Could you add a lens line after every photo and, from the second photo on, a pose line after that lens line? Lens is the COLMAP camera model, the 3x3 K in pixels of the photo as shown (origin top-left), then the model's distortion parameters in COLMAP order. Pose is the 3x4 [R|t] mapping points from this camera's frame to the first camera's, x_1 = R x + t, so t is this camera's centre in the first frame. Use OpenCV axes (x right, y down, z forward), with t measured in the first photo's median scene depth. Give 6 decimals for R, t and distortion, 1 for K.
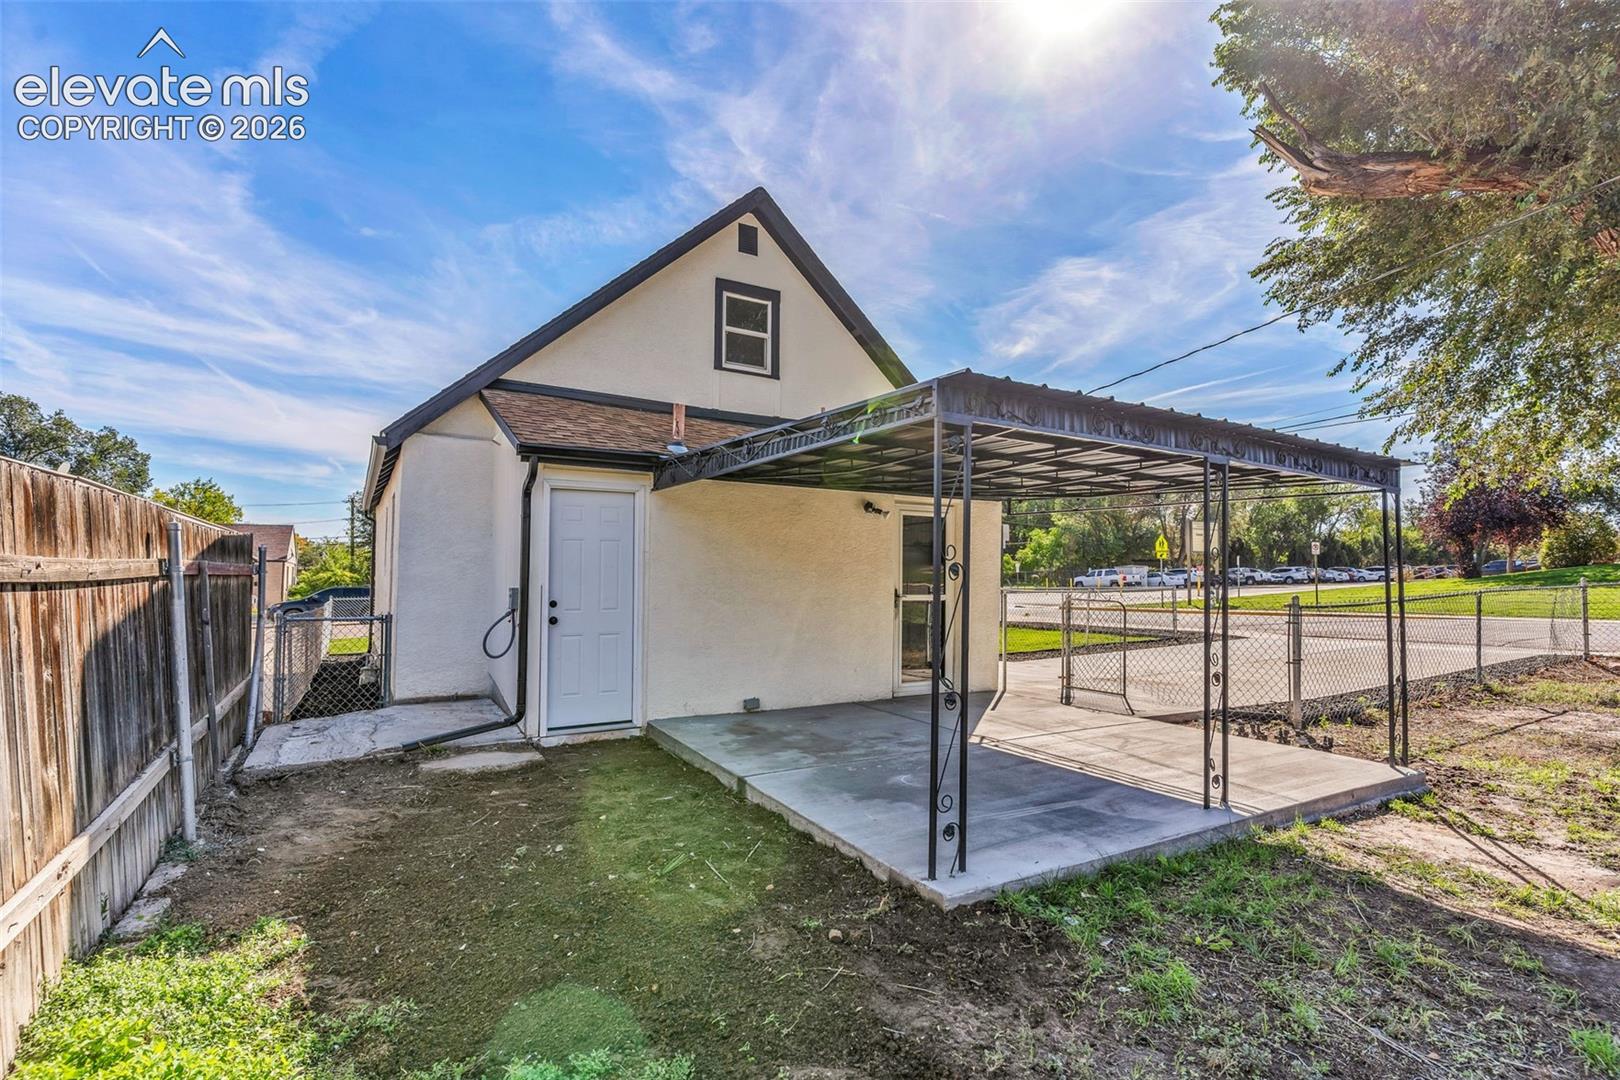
lens RADIAL K [[800.9, 0, 808.7], [0, 800.9, 548.1], [0, 0, 1]] dist [0.000410, -0.000062]
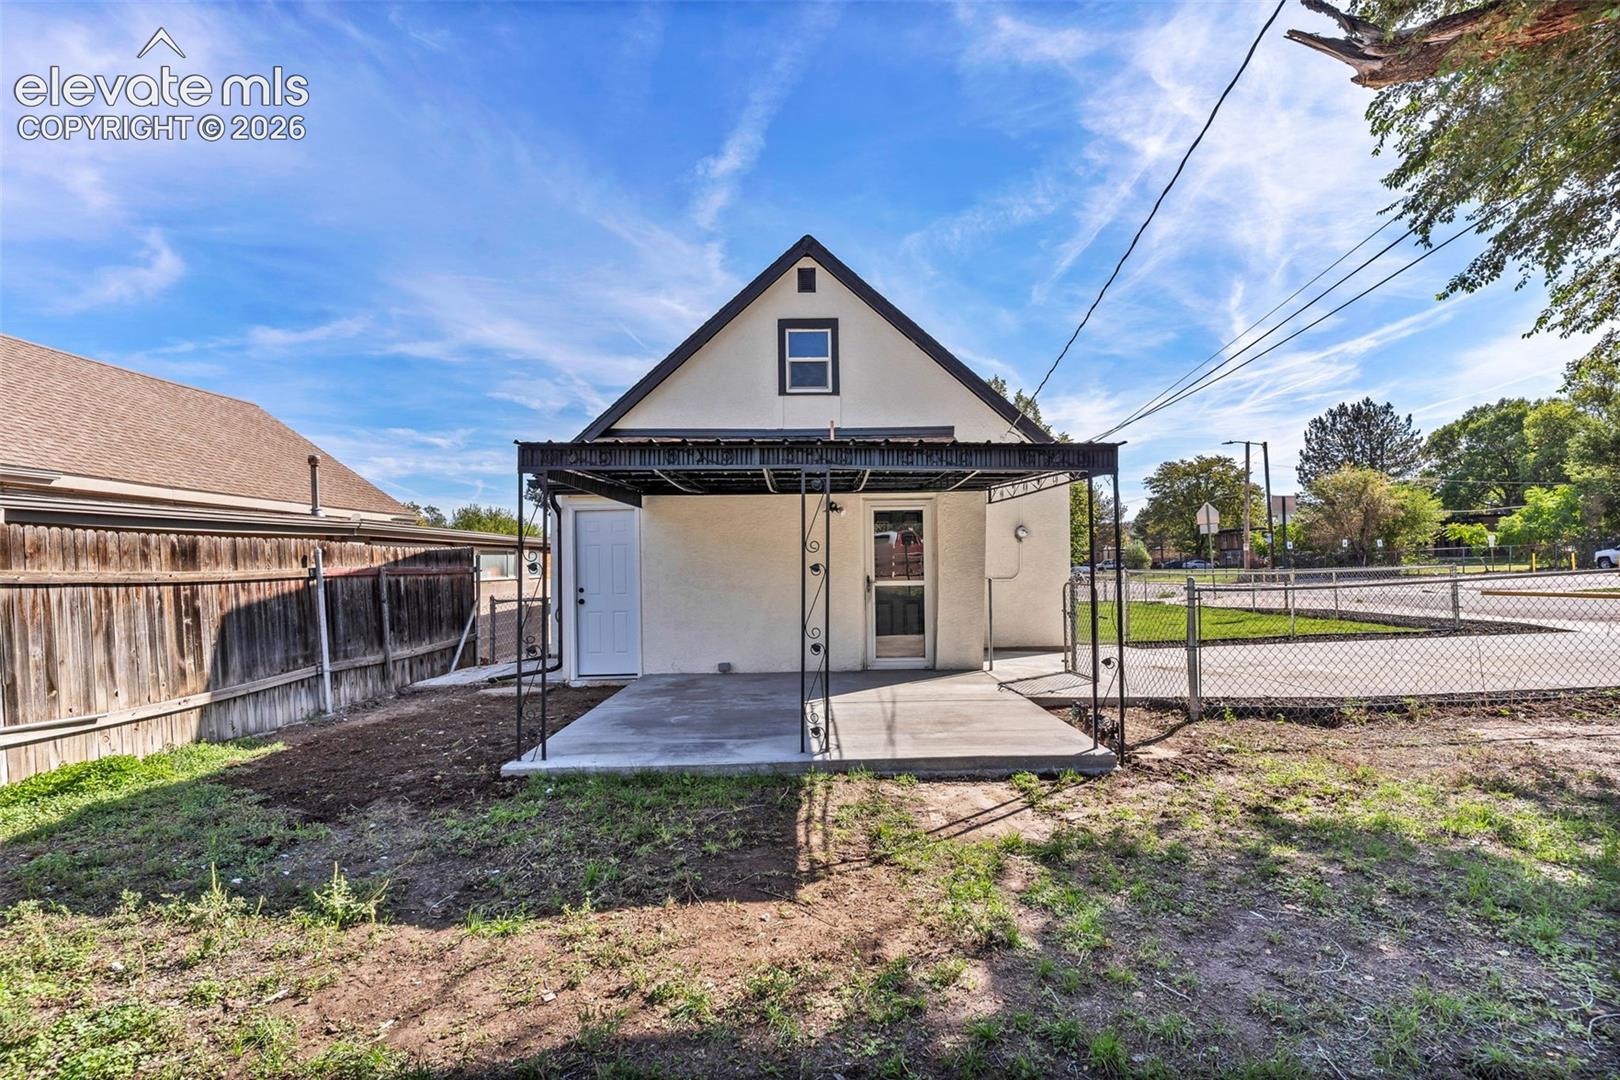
lens RADIAL K [[811.1, 0, 800.6], [0, 811.1, 546.0], [0, 0, 1]] dist [0.002110, -0.000024]
pose [[0.851318, -0.033224, -0.523597, 0.521072], [0.040669, 0.999169, 0.002723, 0.001320], [0.523071, -0.023612, 0.851962, -0.028704]]
